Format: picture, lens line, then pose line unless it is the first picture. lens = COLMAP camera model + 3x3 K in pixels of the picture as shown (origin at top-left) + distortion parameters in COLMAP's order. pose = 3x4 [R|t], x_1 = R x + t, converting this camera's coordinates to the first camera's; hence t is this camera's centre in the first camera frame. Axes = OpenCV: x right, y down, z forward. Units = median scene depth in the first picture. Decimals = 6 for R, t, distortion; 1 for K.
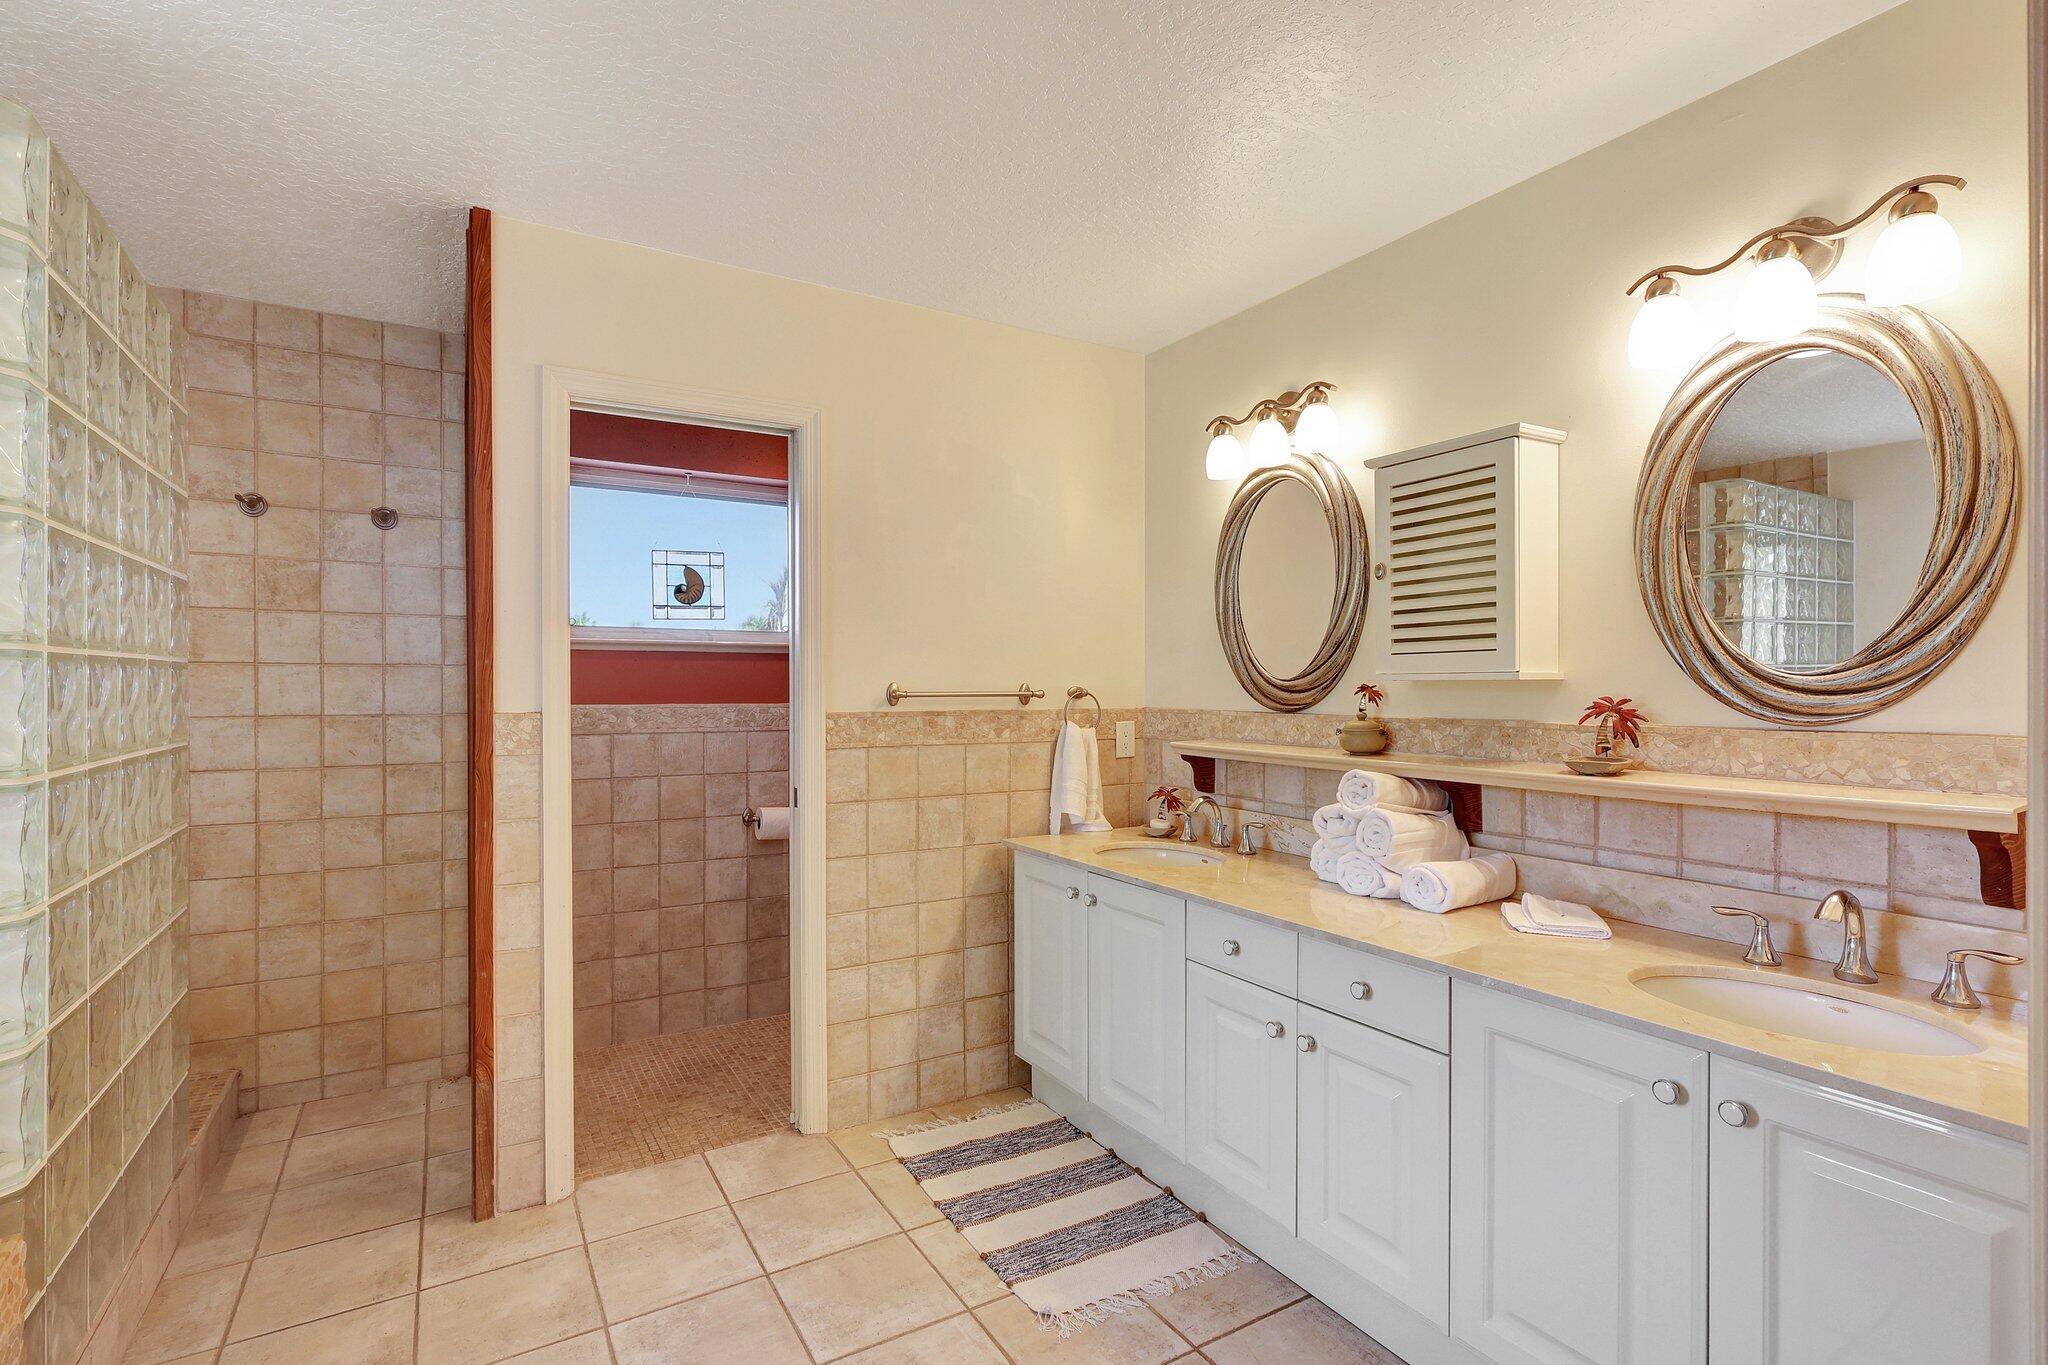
lens RADIAL K [[956.9, 0, 1028.0], [0, 956.9, 668.1], [0, 0, 1]] dist [0.000295, -0.000068]
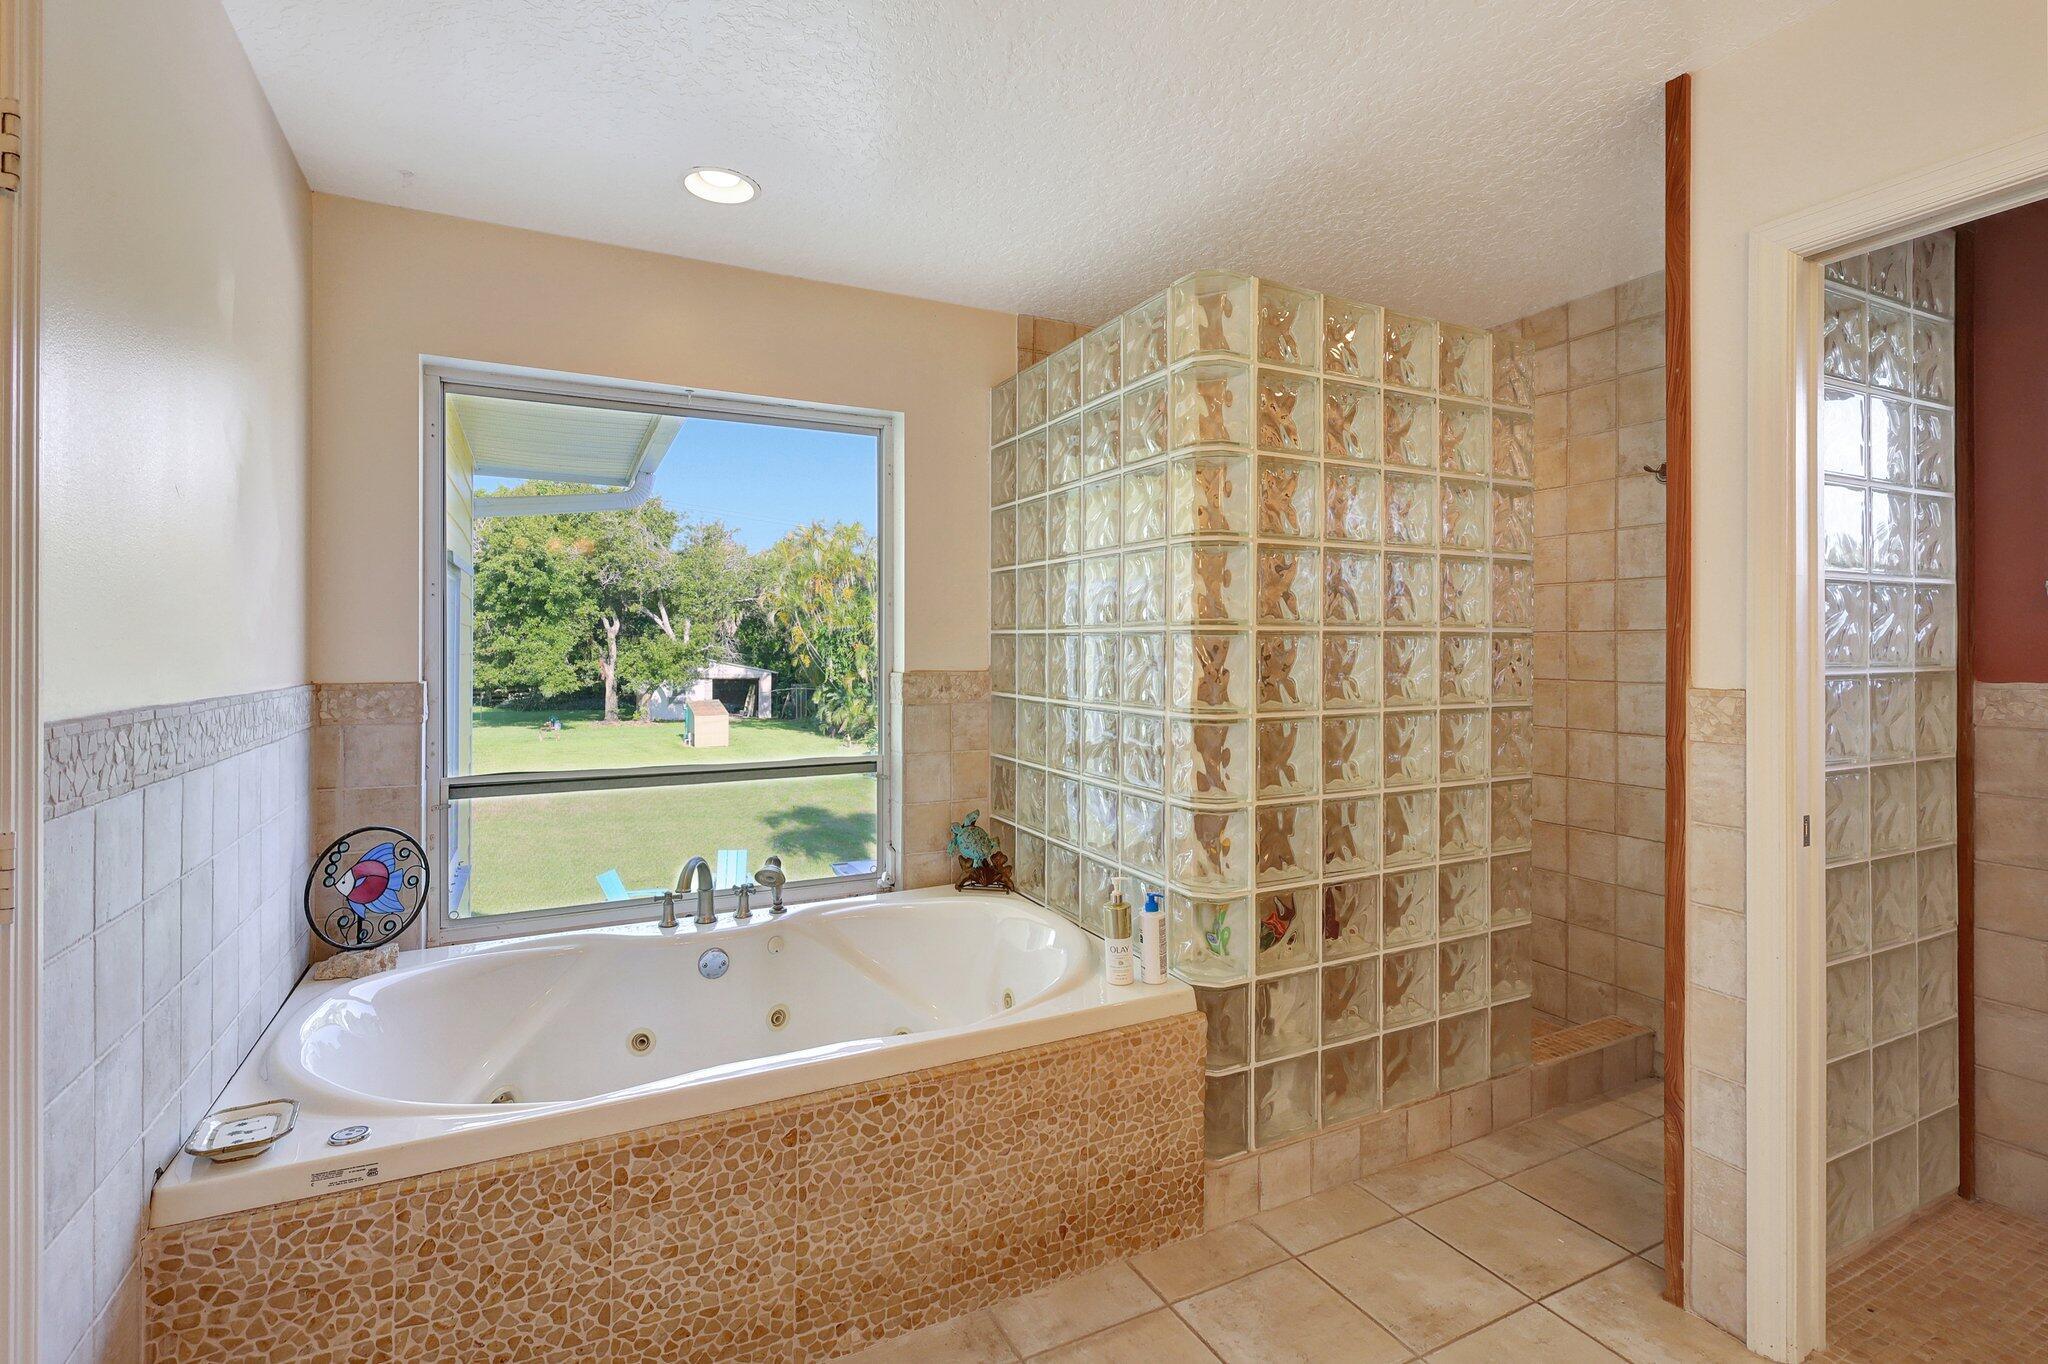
lens RADIAL K [[956.2, 0, 1027.9], [0, 956.2, 638.6], [0, 0, 1]] dist [0.001615, 0.000232]
pose [[-0.066679, -0.010767, -0.997716, 0.288702], [0.015196, 0.999815, -0.011805, 0.006231], [0.997659, -0.015948, -0.066503, 0.495614]]
